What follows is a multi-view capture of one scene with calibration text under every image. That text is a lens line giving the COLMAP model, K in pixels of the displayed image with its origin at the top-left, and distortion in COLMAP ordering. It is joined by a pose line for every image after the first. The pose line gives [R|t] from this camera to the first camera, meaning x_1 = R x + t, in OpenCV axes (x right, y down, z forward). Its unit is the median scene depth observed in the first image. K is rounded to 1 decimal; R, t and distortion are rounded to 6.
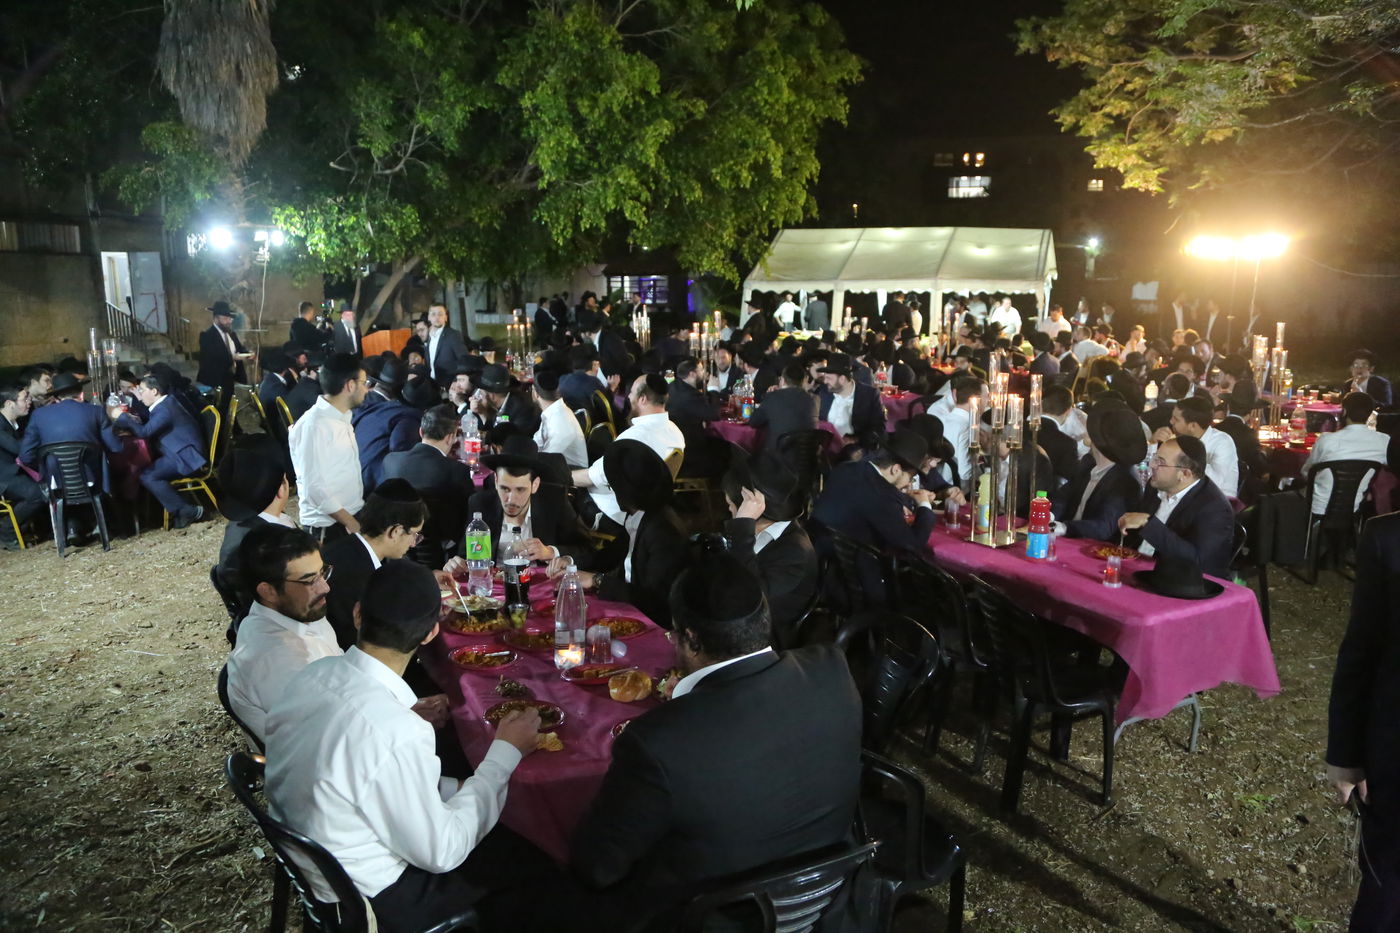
lens RADIAL K [[930.7, 0, 669.6], [0, 930.7, 468.4], [0, 0, 1]] dist [-0.120481, 0.063302]
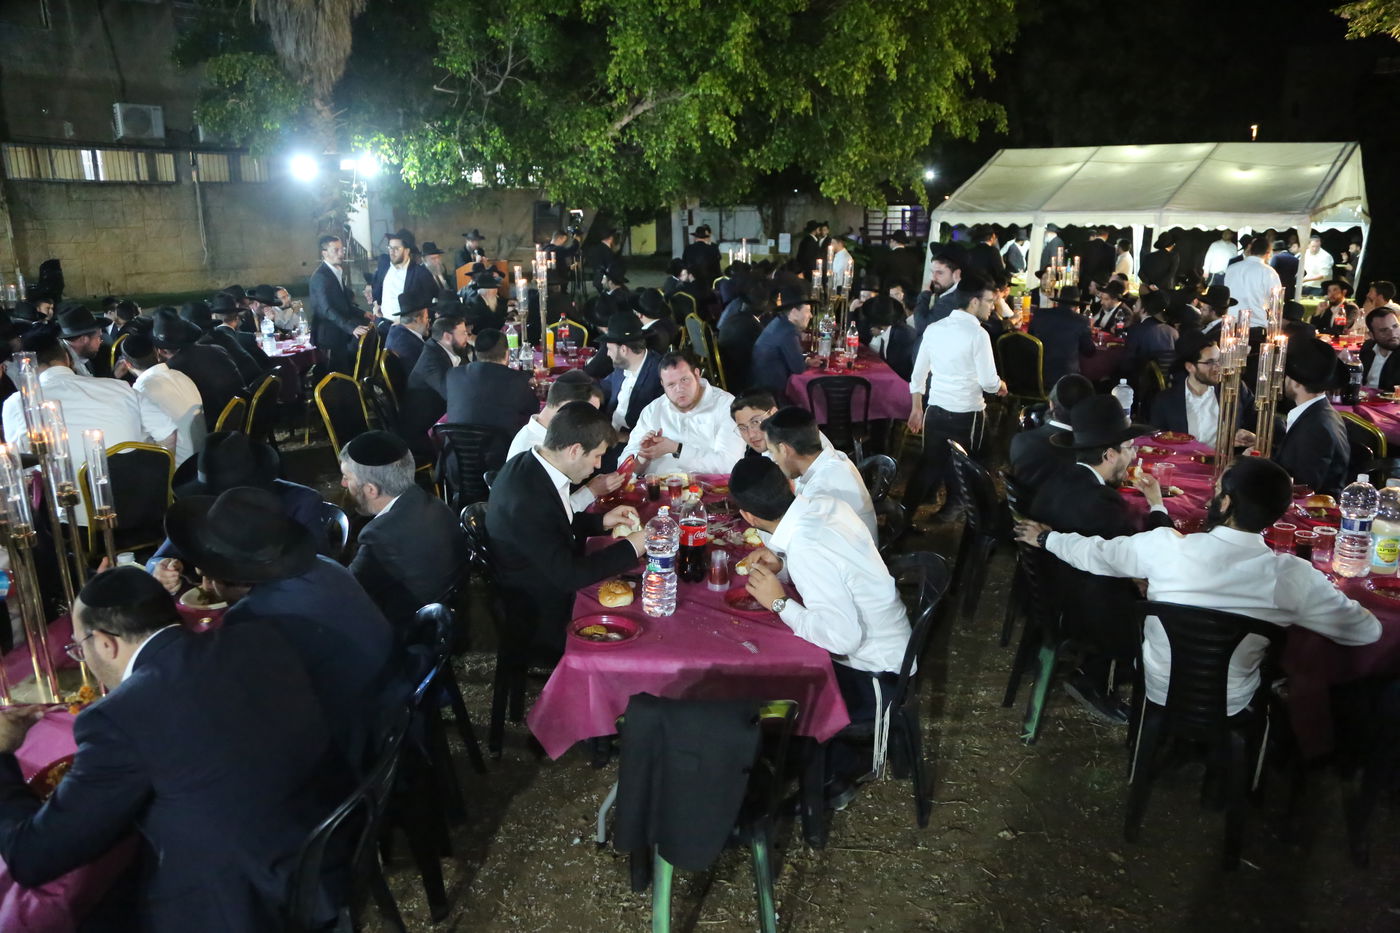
lens RADIAL K [[930.7, 0, 669.6], [0, 930.7, 468.4], [0, 0, 1]] dist [-0.120481, 0.063302]
pose [[0.929548, 0.096699, -0.355793, 0.240756], [-0.070179, 0.993756, 0.086738, -0.035286], [0.361959, -0.055658, 0.930531, 0.174609]]
